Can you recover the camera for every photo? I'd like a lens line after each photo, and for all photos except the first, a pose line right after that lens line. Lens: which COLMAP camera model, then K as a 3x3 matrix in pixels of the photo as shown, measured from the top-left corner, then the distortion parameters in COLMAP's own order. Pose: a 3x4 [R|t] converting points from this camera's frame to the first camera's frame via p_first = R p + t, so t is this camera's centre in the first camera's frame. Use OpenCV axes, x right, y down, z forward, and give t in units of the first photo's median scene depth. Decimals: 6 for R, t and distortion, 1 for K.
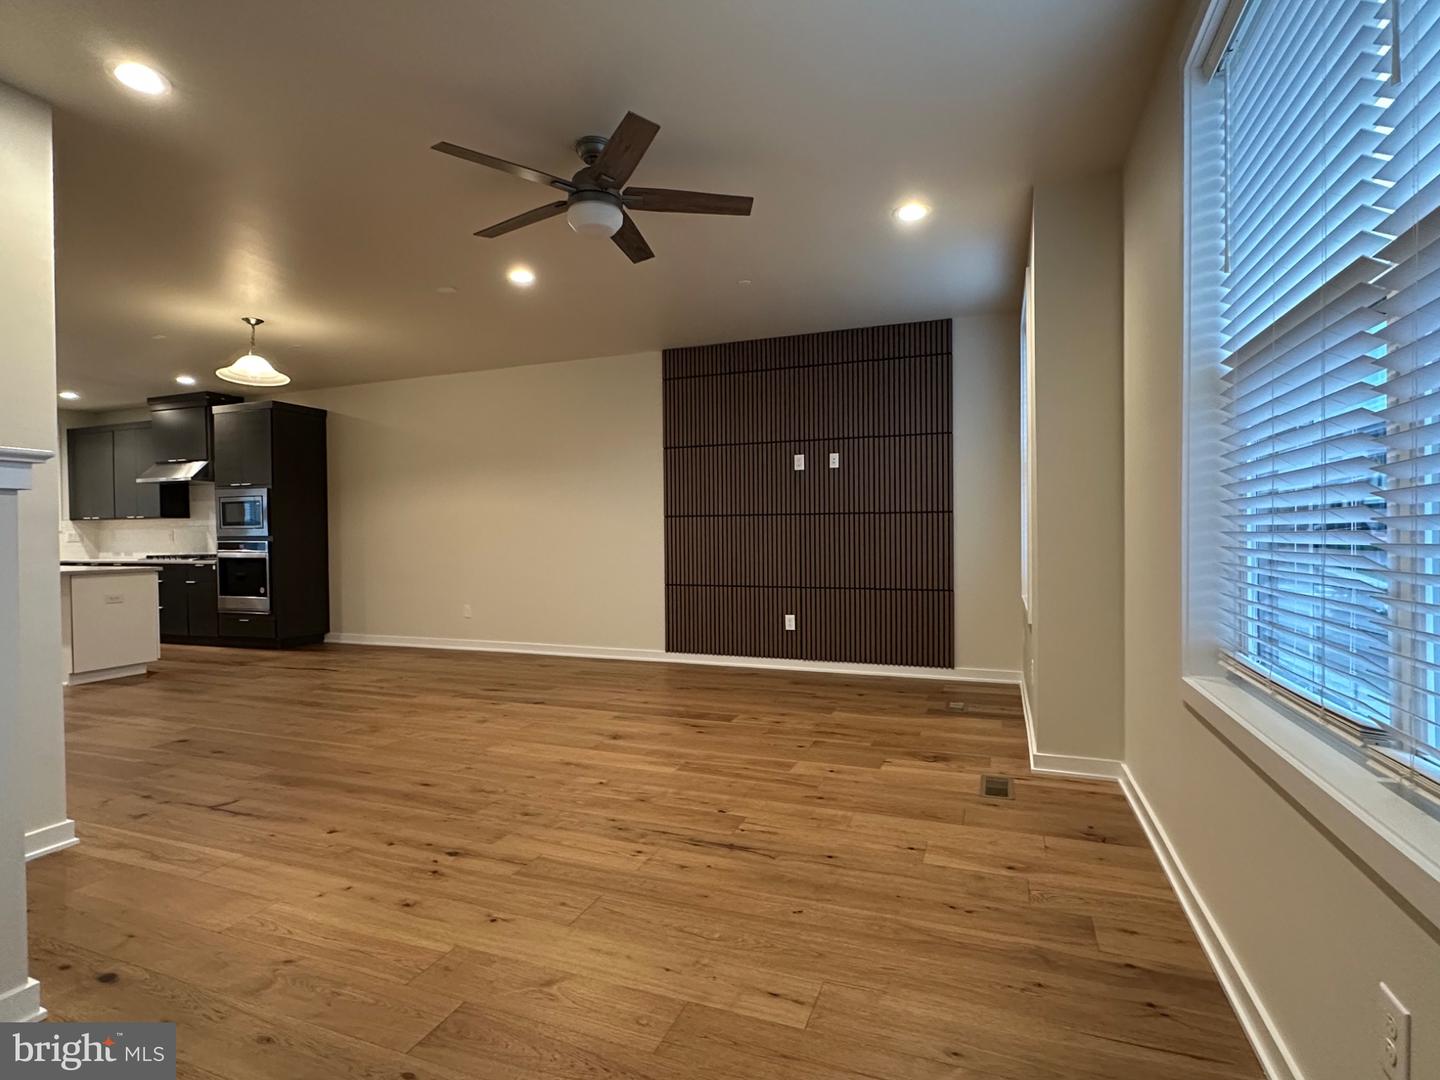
lens RADIAL K [[722.6, 0, 717.2], [0, 722.6, 539.9], [0, 0, 1]] dist [0.001499, -0.000872]
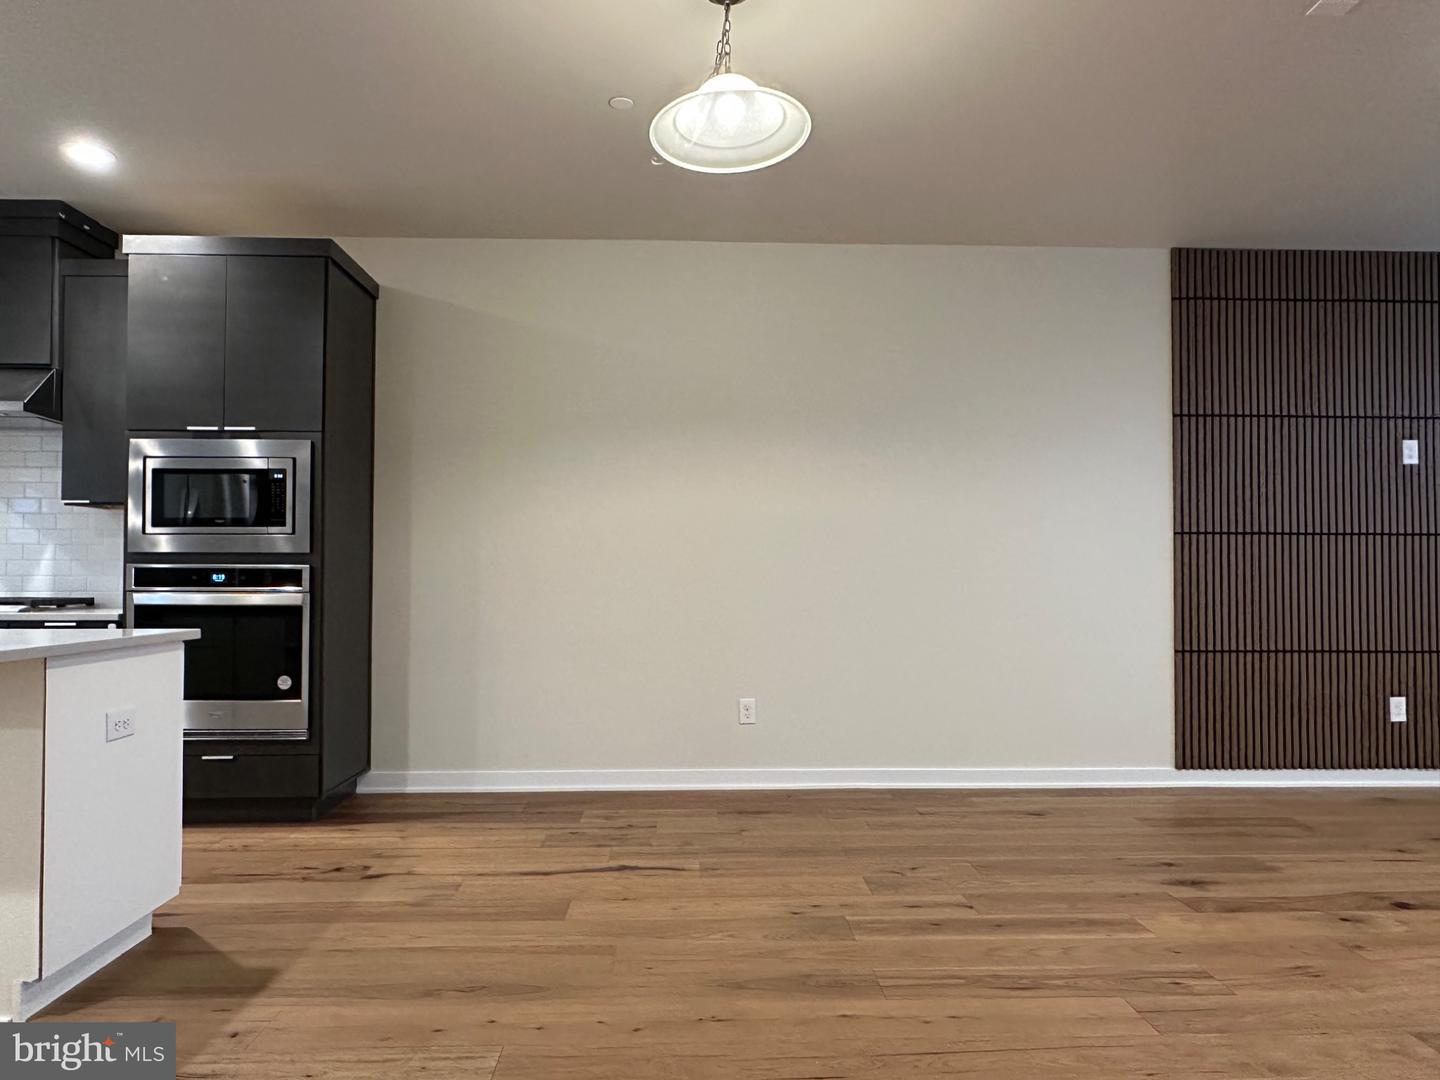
lens RADIAL K [[924.7, 0, 708.0], [0, 924.7, 557.7], [0, 0, 1]] dist [-0.009436, 0.007192]
pose [[0.920375, 0.021121, 0.390466, -0.829297], [-0.008439, 0.999381, -0.034166, 0.017894], [-0.390946, 0.028150, 0.919983, 0.552380]]
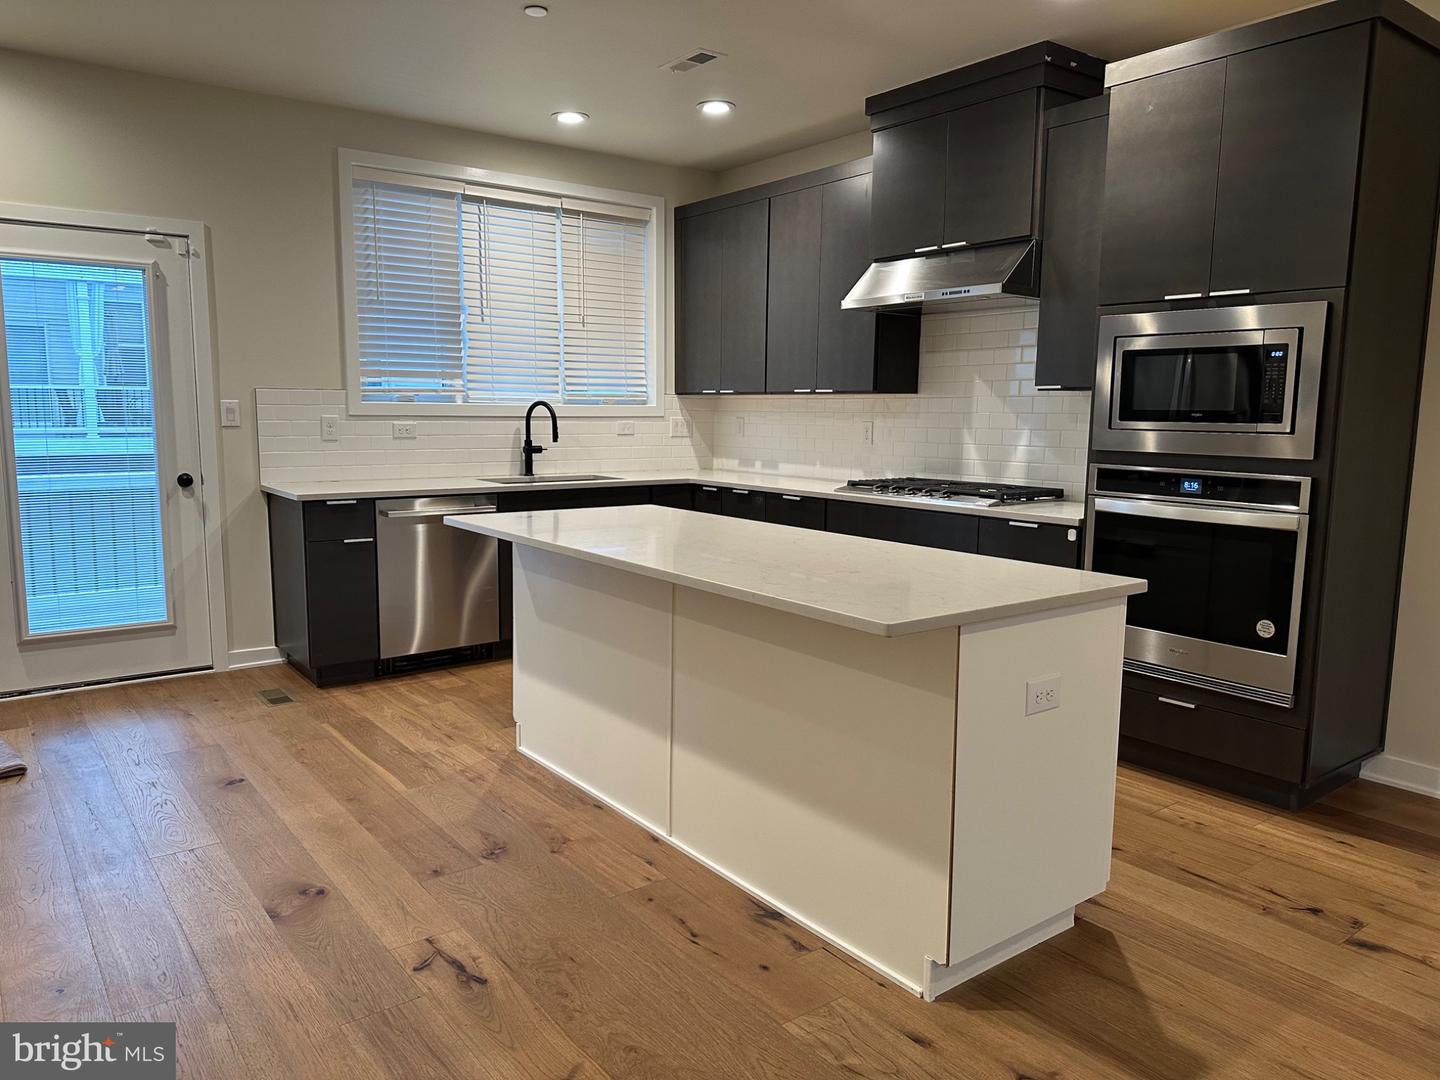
lens RADIAL K [[1014.6, 0, 712.9], [0, 1014.6, 546.2], [0, 0, 1]] dist [0.023943, -0.031888]
pose [[0.851039, 0.091127, -0.517135, -0.820772], [-0.025357, 0.990810, 0.132867, -0.027726], [0.524490, -0.099962, 0.845528, 0.666147]]
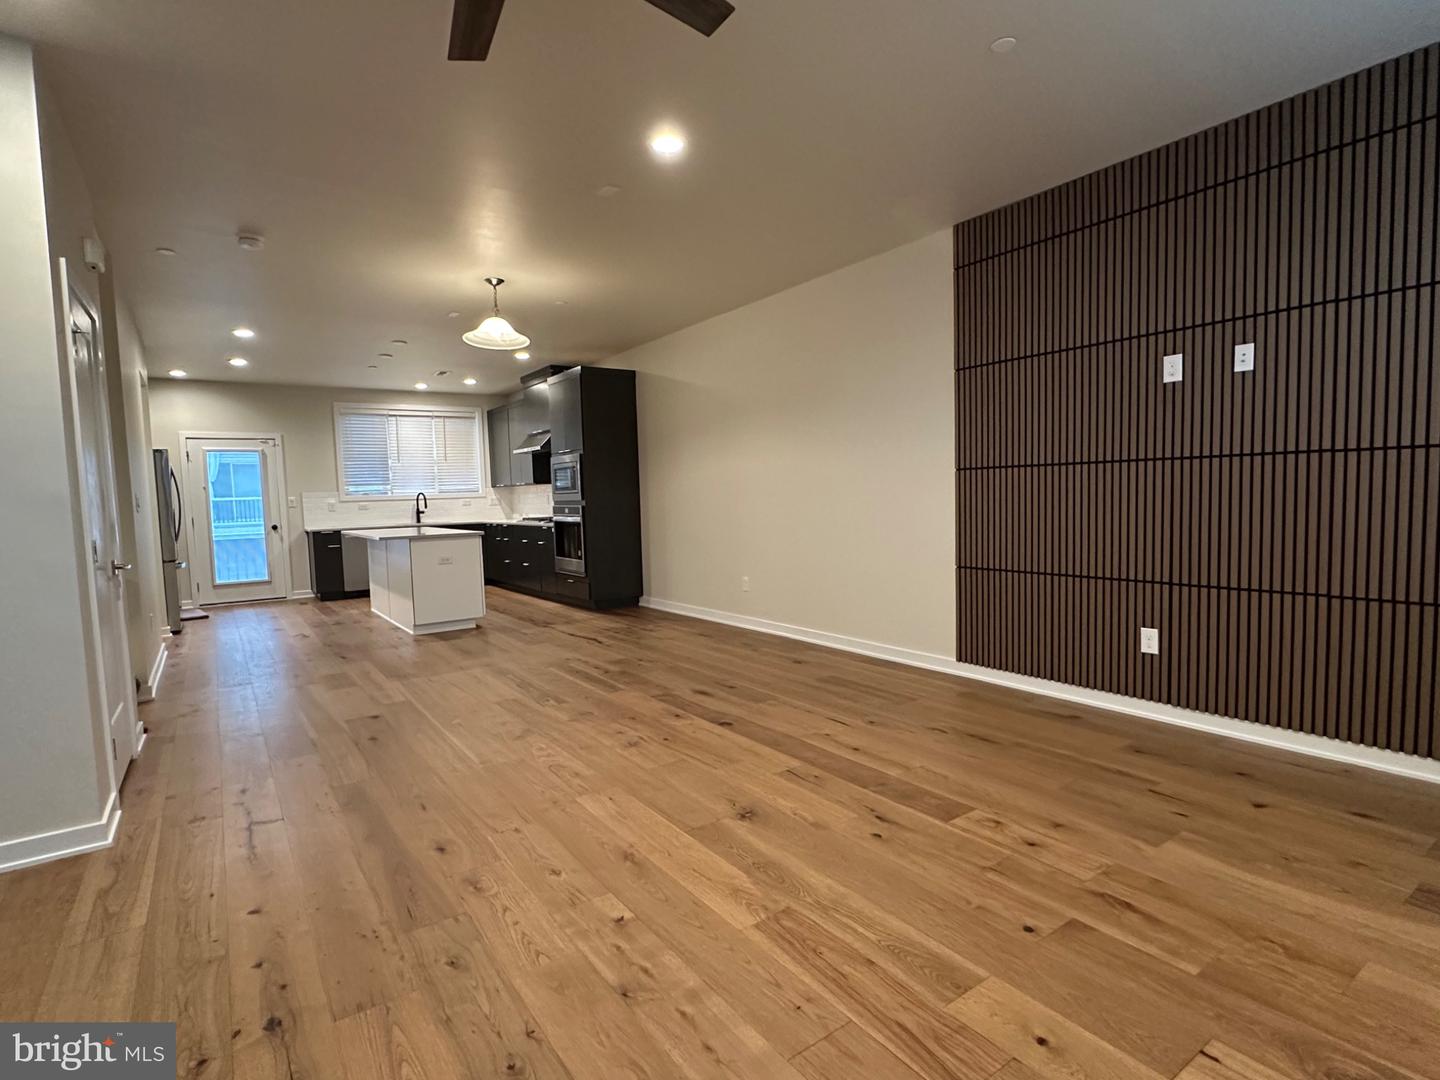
lens RADIAL K [[722.6, 0, 717.4], [0, 722.6, 545.8], [0, 0, 1]] dist [0.001499, -0.000872]
pose [[0.832080, 0.025139, -0.554086, 0.146559], [0.016389, 0.997422, 0.069865, -0.013617], [0.554414, -0.067214, 0.829523, 0.339306]]
